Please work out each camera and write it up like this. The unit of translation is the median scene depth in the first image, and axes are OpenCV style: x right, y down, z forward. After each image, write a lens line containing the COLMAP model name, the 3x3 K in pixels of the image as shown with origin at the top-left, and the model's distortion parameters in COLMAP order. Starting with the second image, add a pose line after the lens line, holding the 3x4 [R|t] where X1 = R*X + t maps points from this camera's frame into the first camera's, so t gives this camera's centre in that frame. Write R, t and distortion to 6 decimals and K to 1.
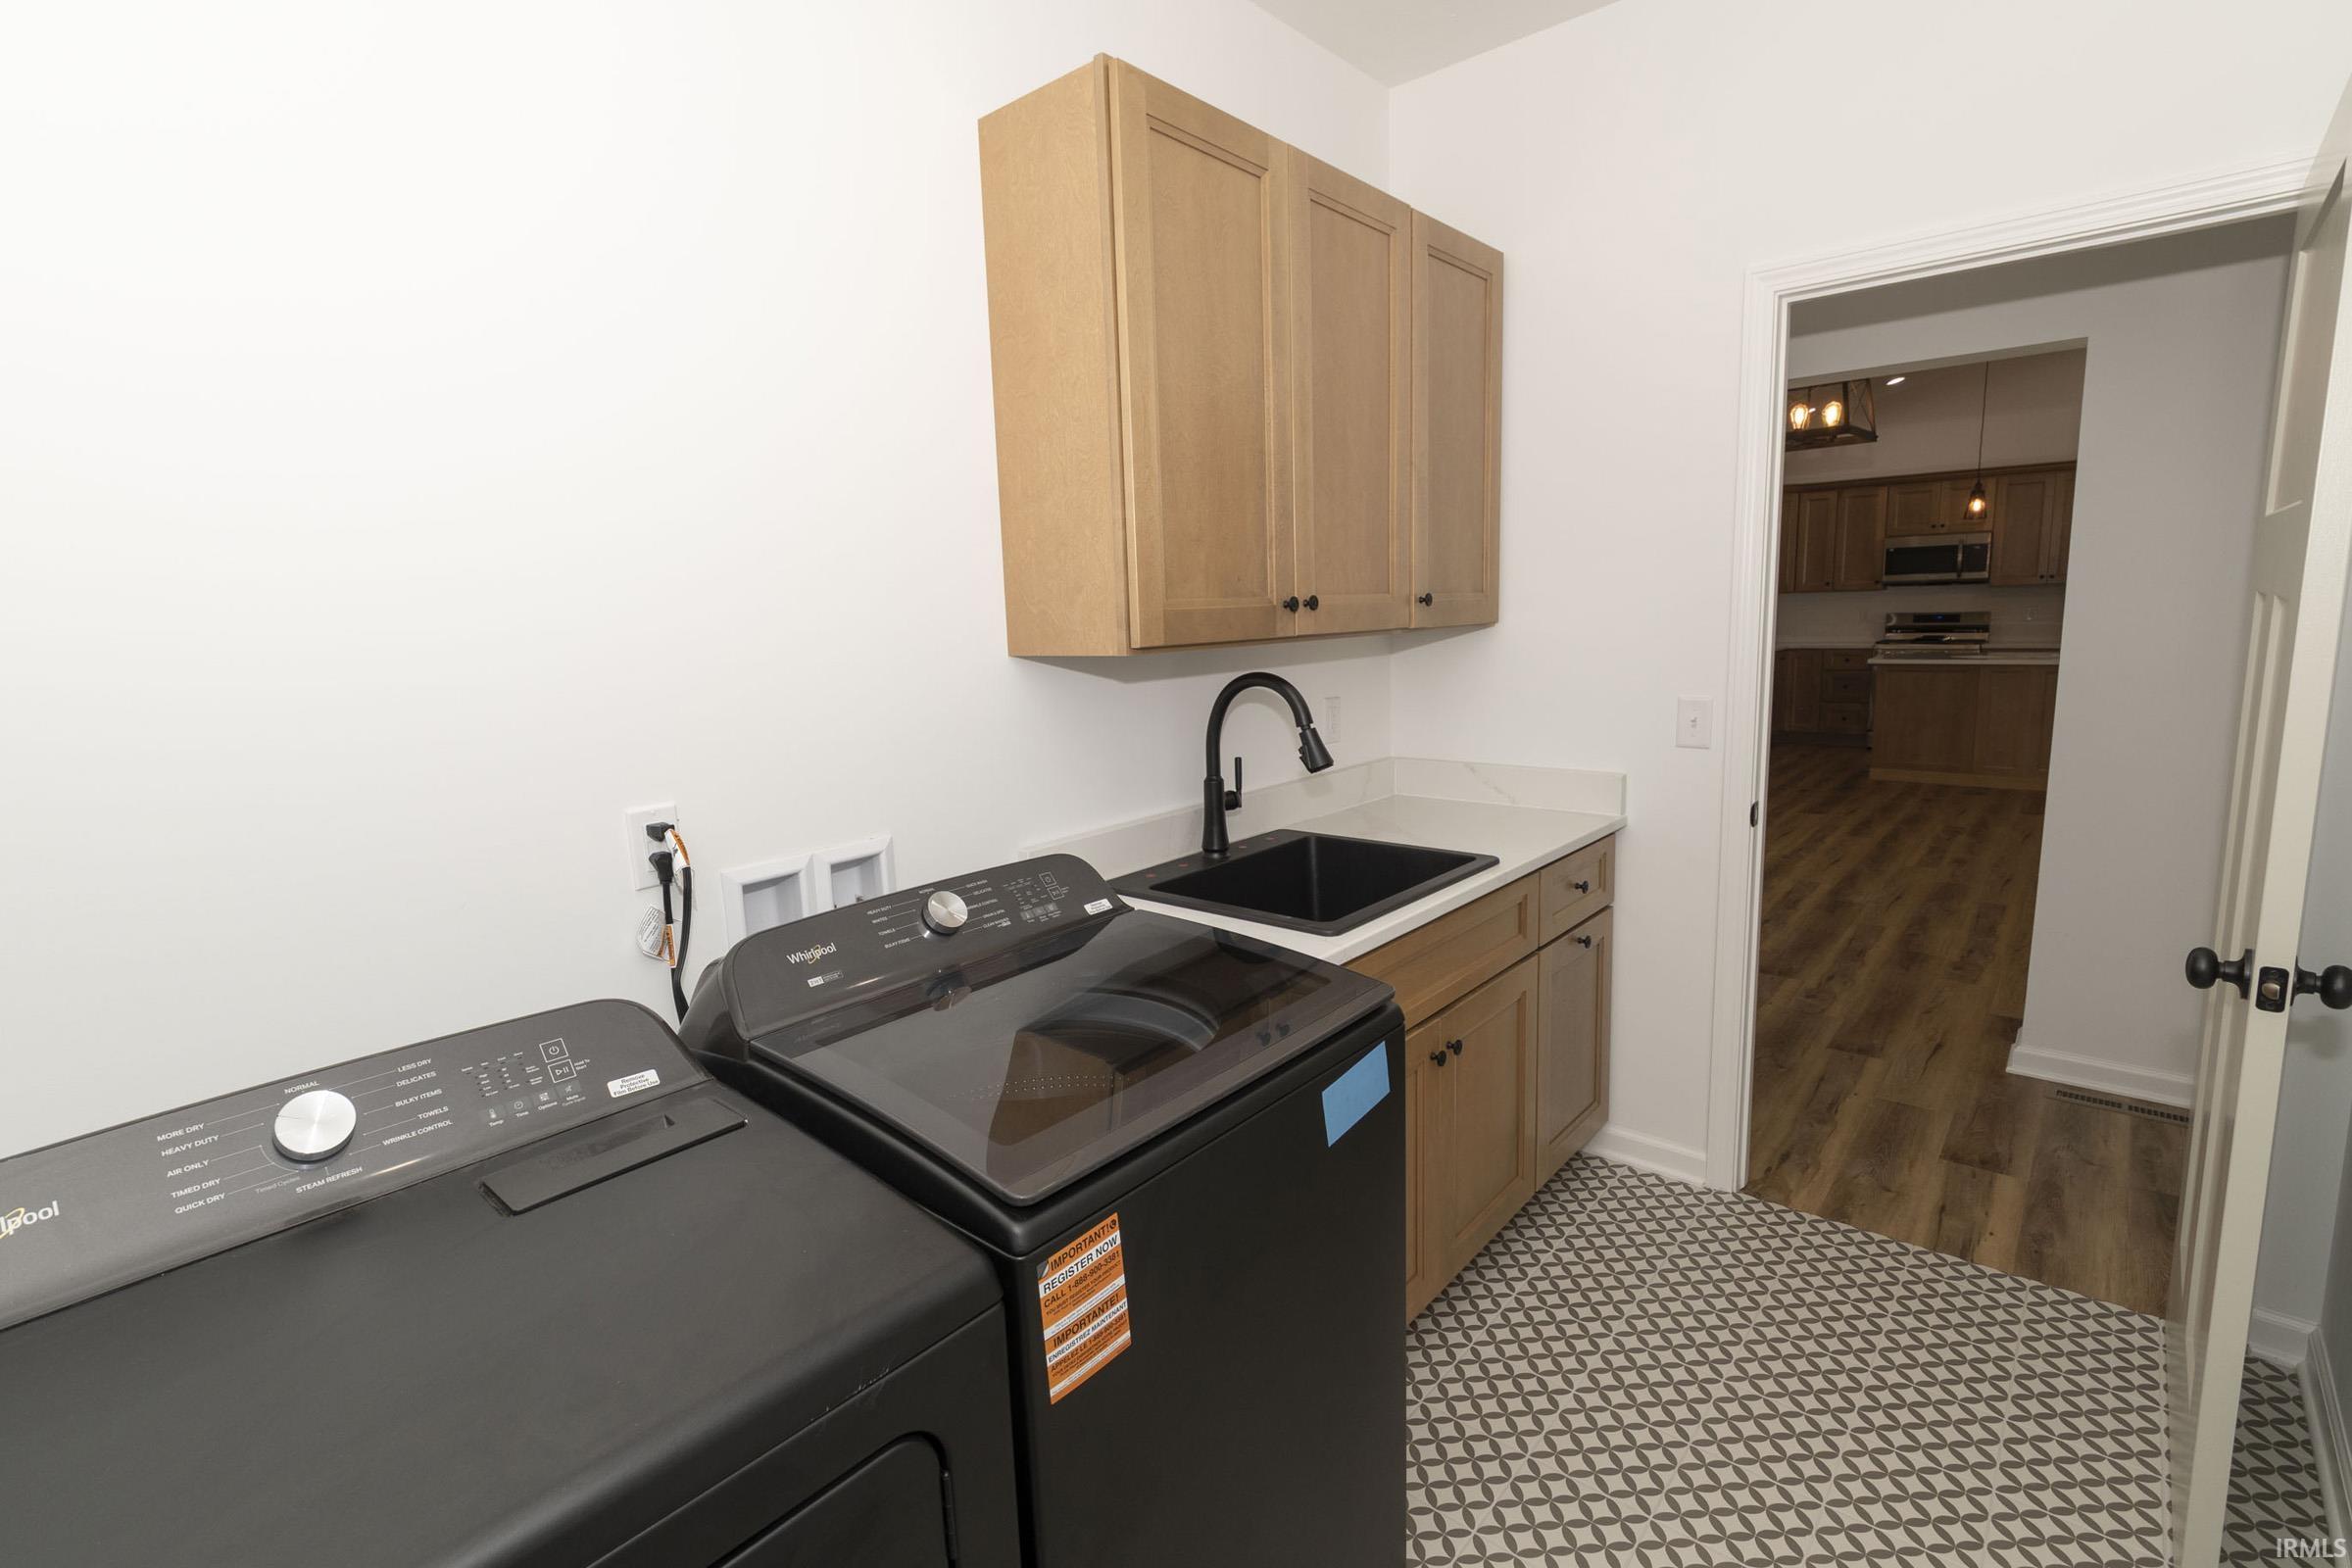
lens RADIAL K [[1072.0, 0, 1162.1], [0, 1072.0, 770.8], [0, 0, 1]] dist [-0.001283, 0.000015]
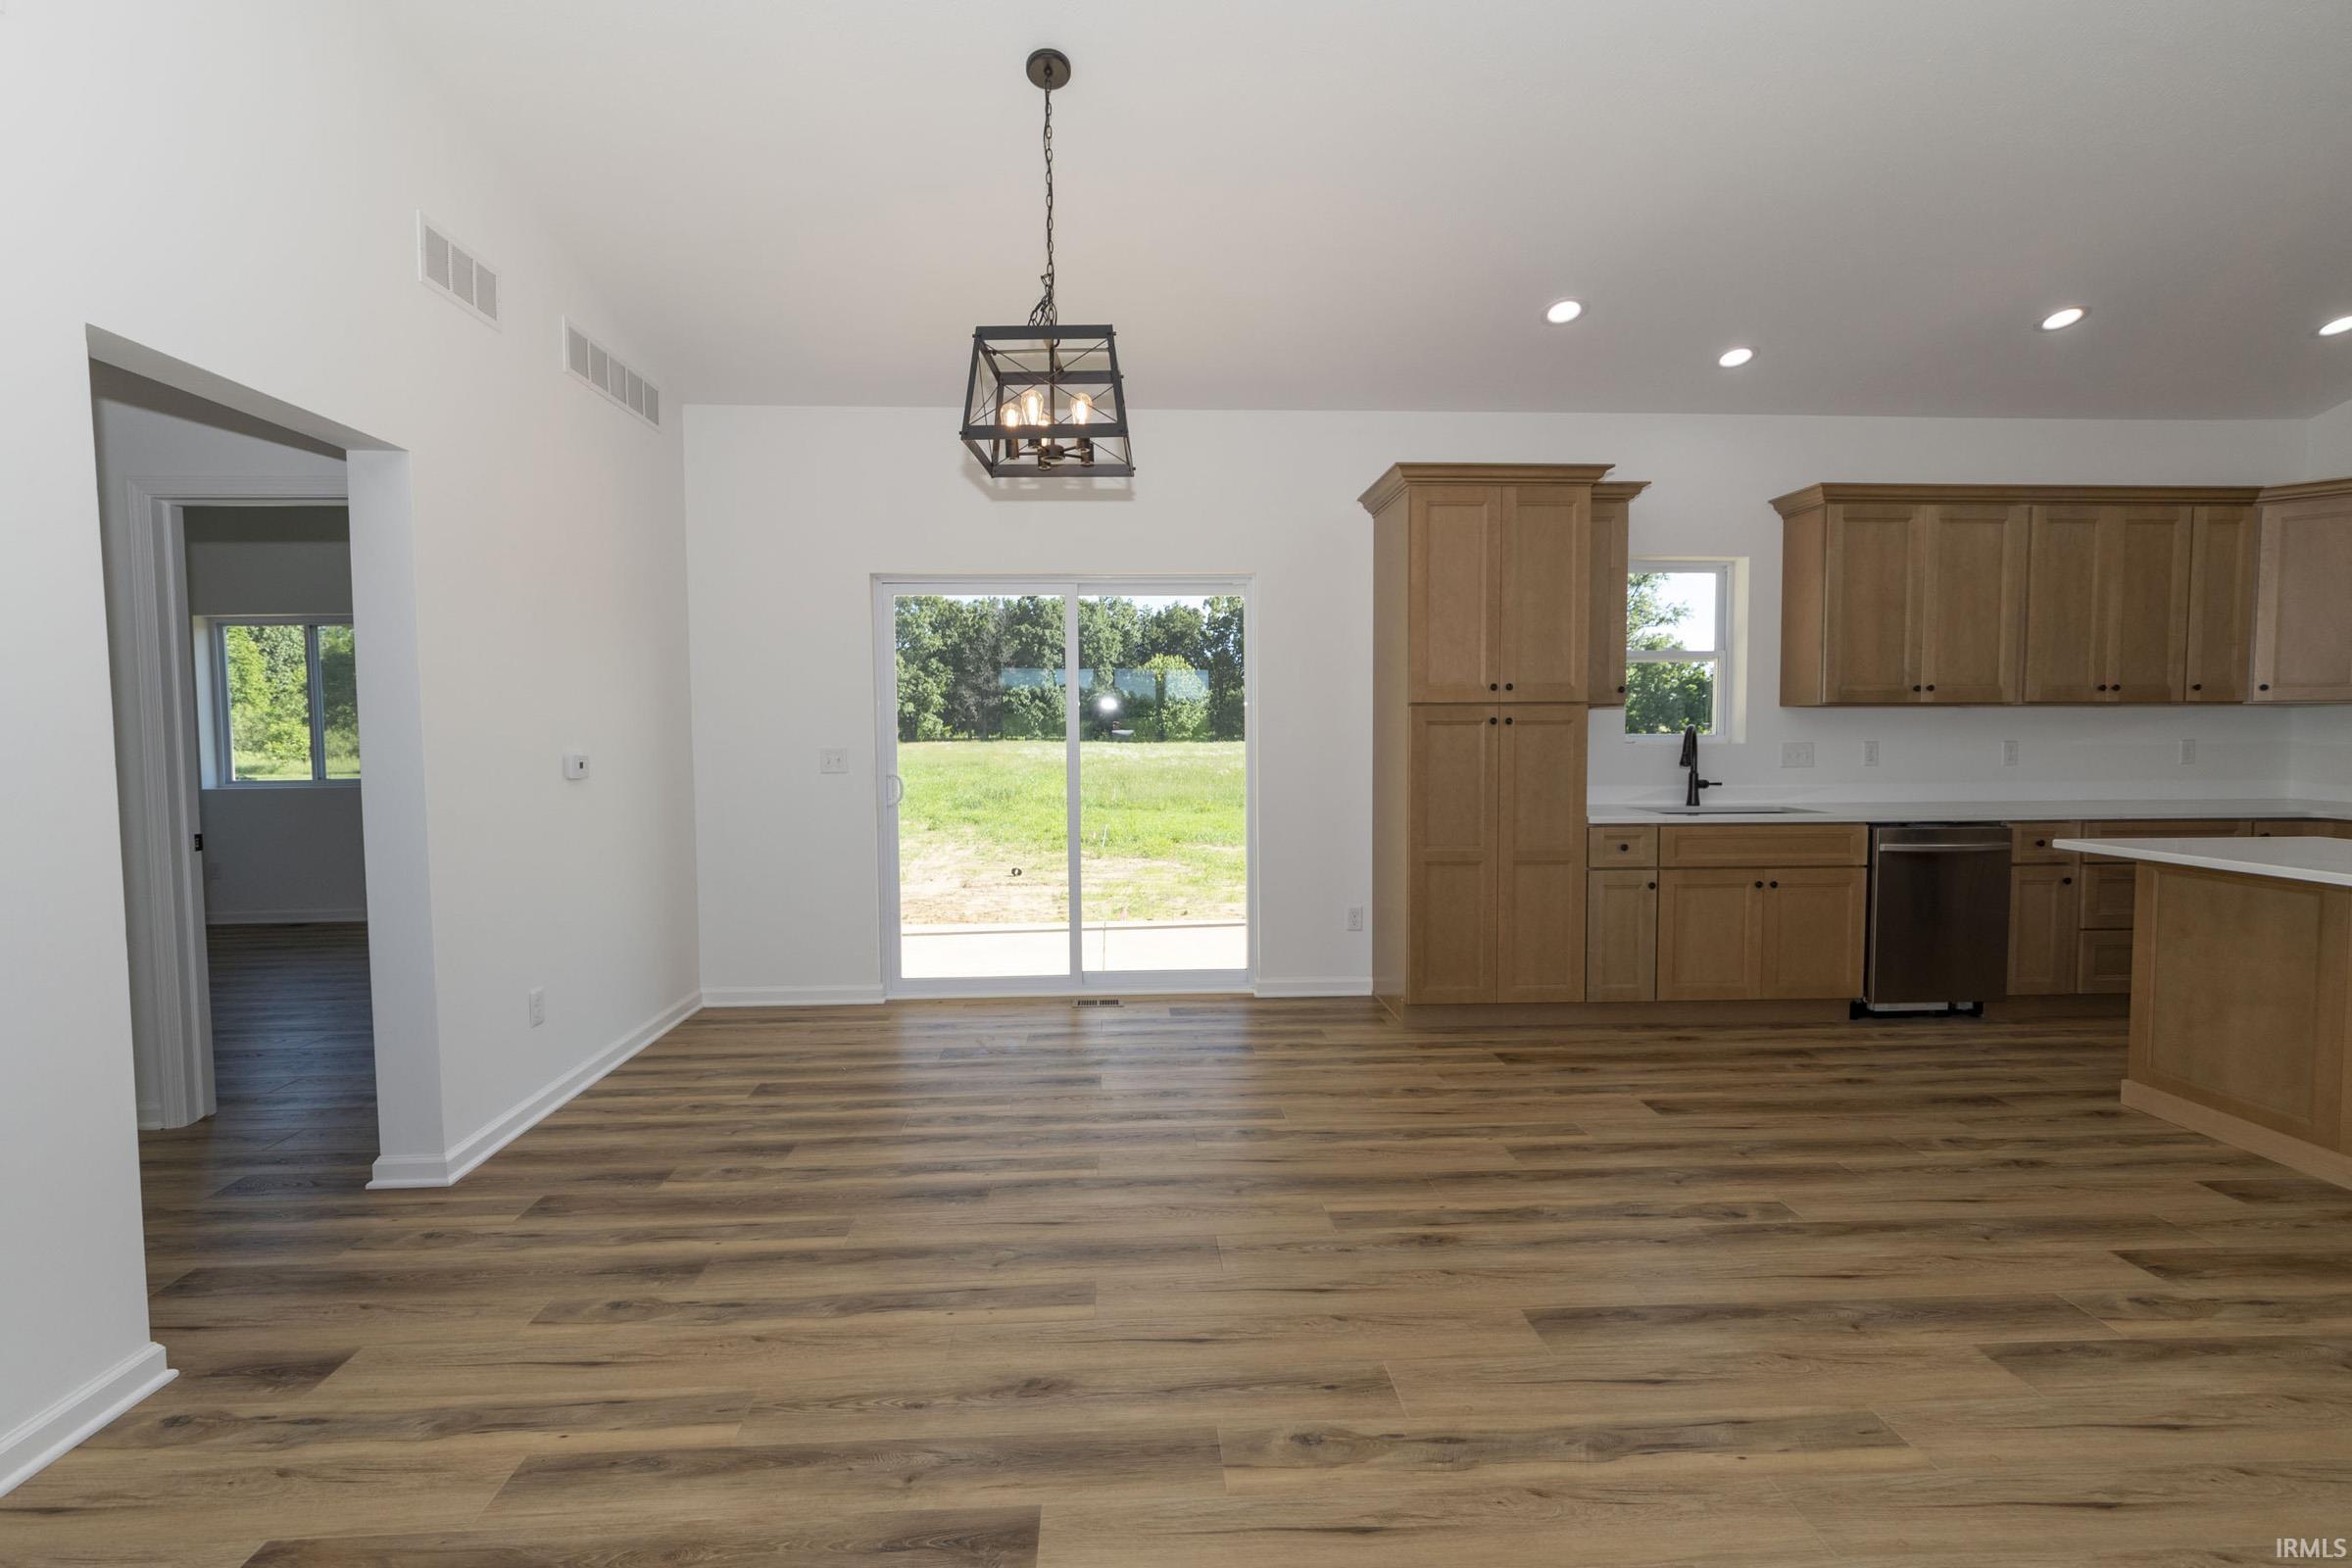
lens RADIAL K [[1060.2, 0, 1159.3], [0, 1060.2, 776.2], [0, 0, 1]] dist [-0.004370, 0.001444]
pose [[0.701577, 0.064869, -0.709635, 0.594389], [-0.126108, 0.991432, -0.034047, -0.055816], [0.701347, 0.113377, 0.703746, 0.333229]]
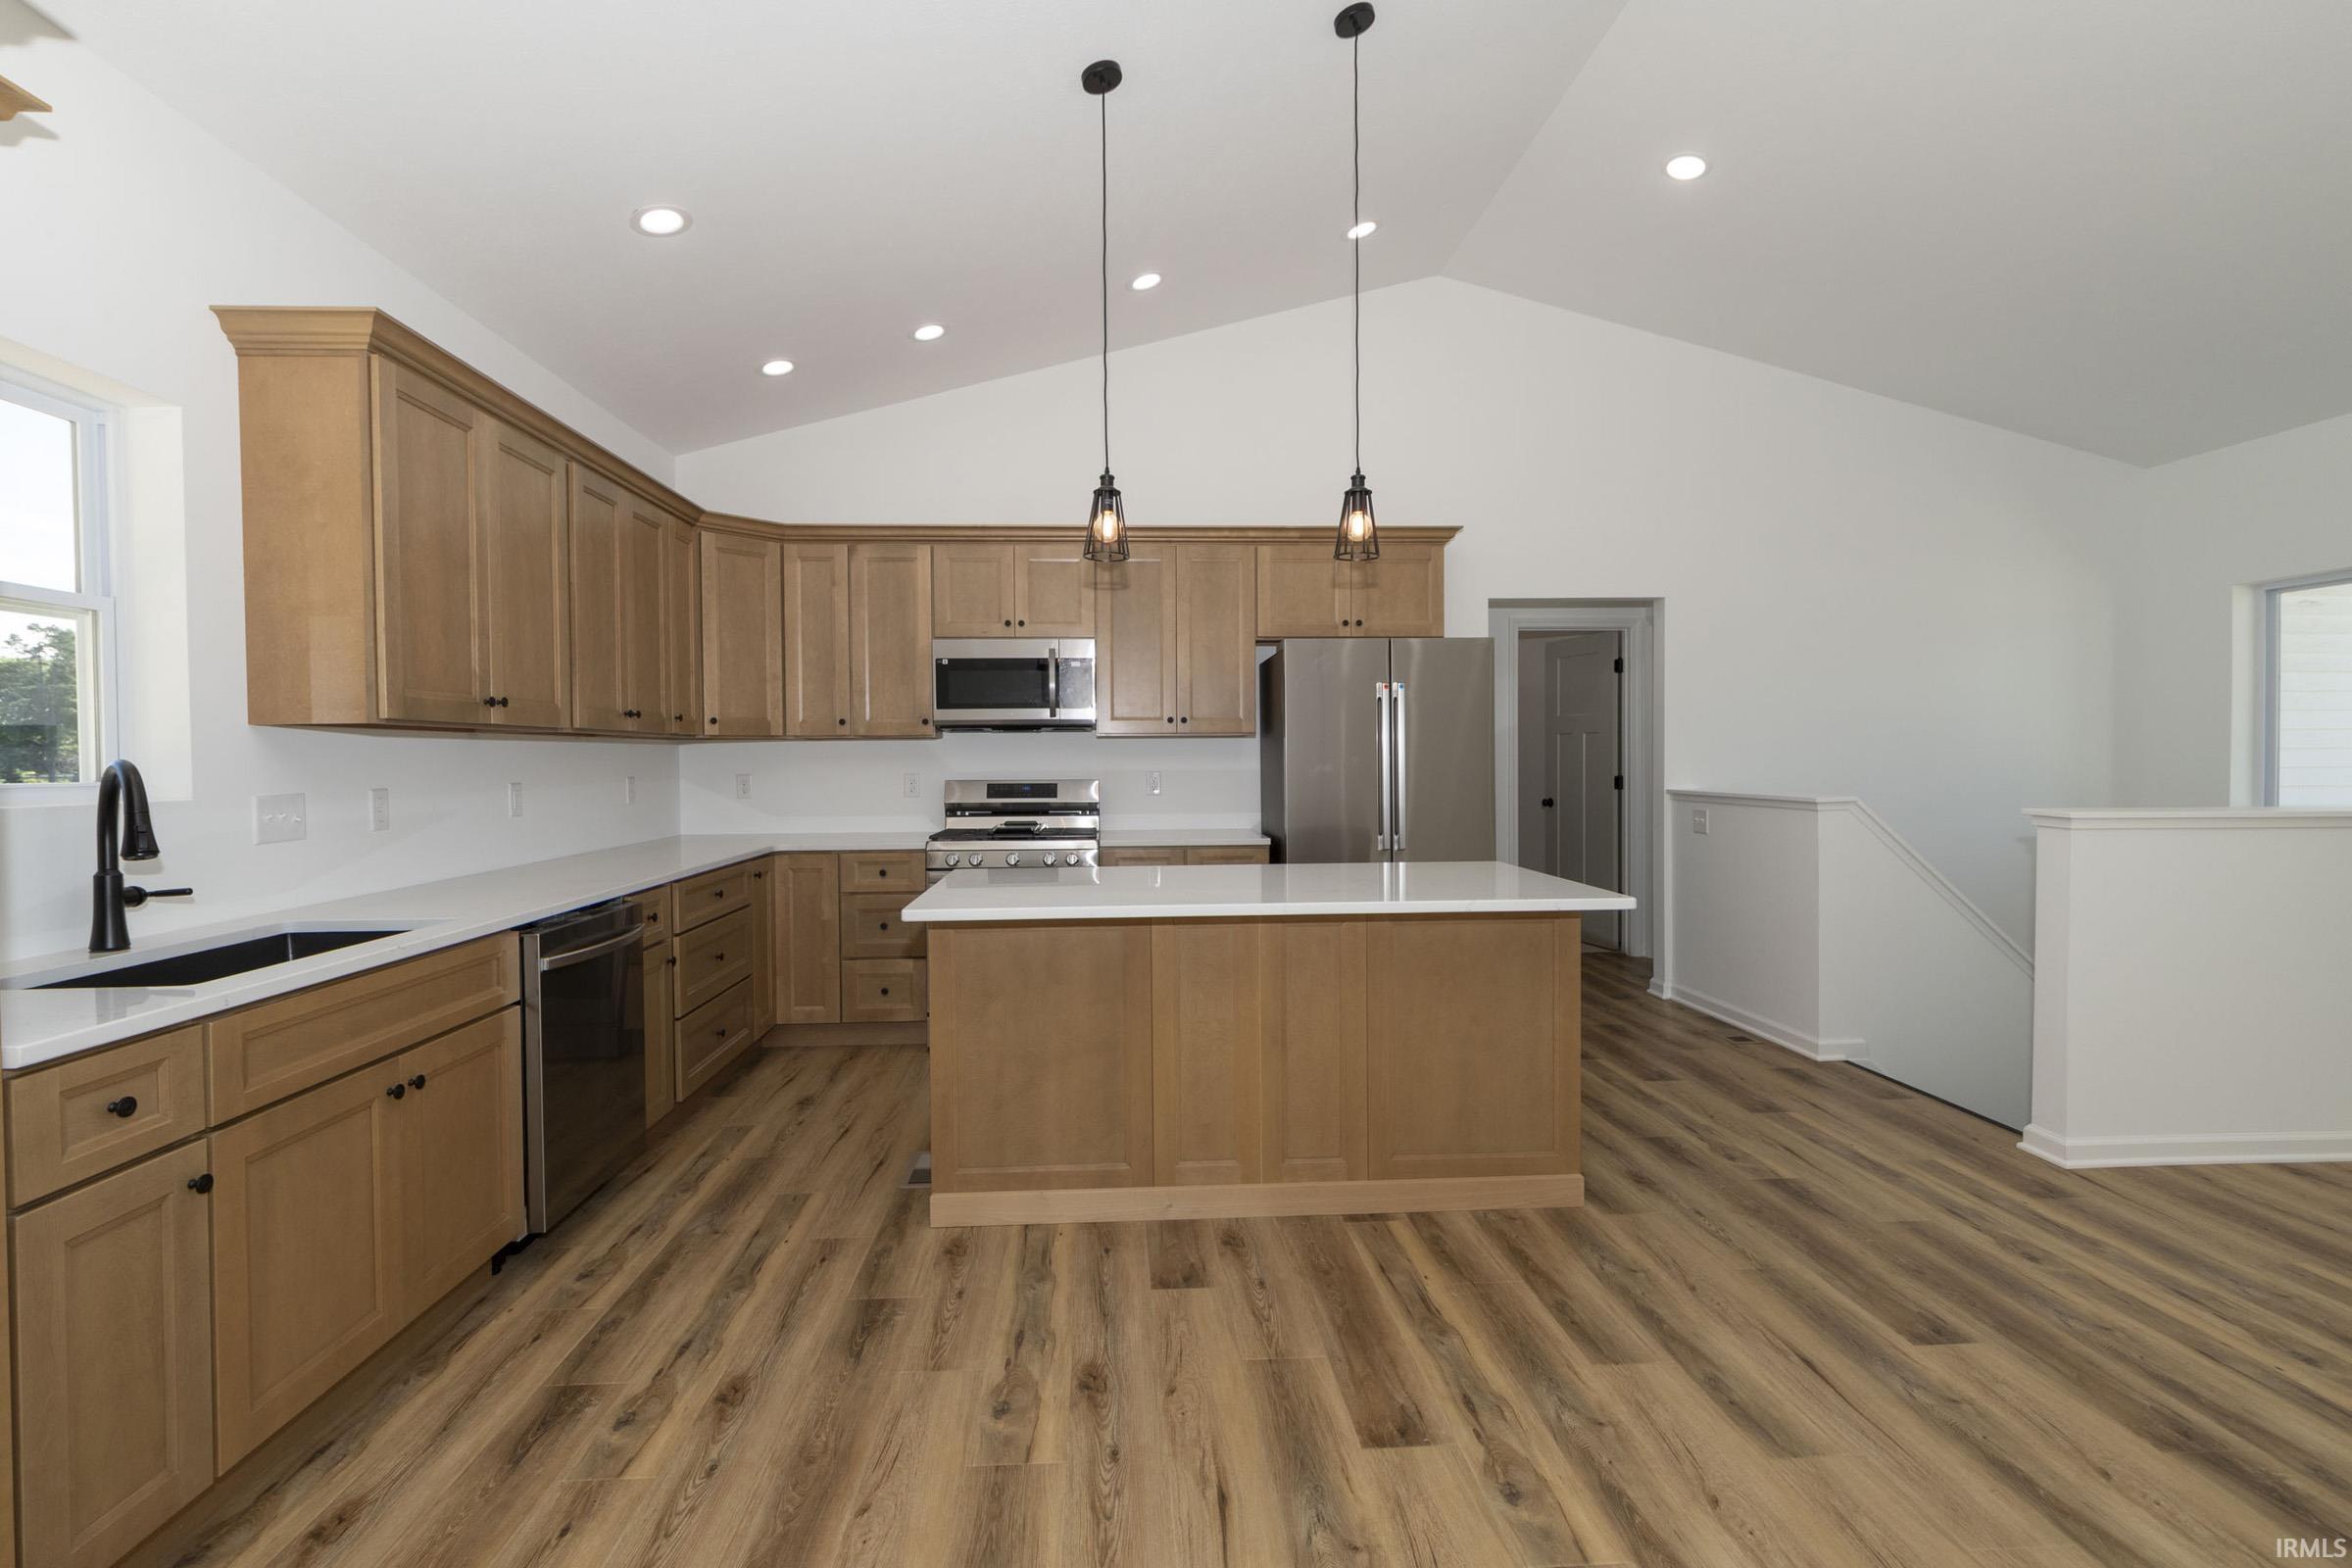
lens RADIAL K [[1060.2, 0, 1159.3], [0, 1060.2, 776.2], [0, 0, 1]] dist [-0.004370, 0.001444]
pose [[0.708456, 0.013778, 0.705621, 0.399341], [0.091527, 0.989572, -0.111218, -0.085150], [-0.699795, 0.143376, 0.699807, 0.585327]]
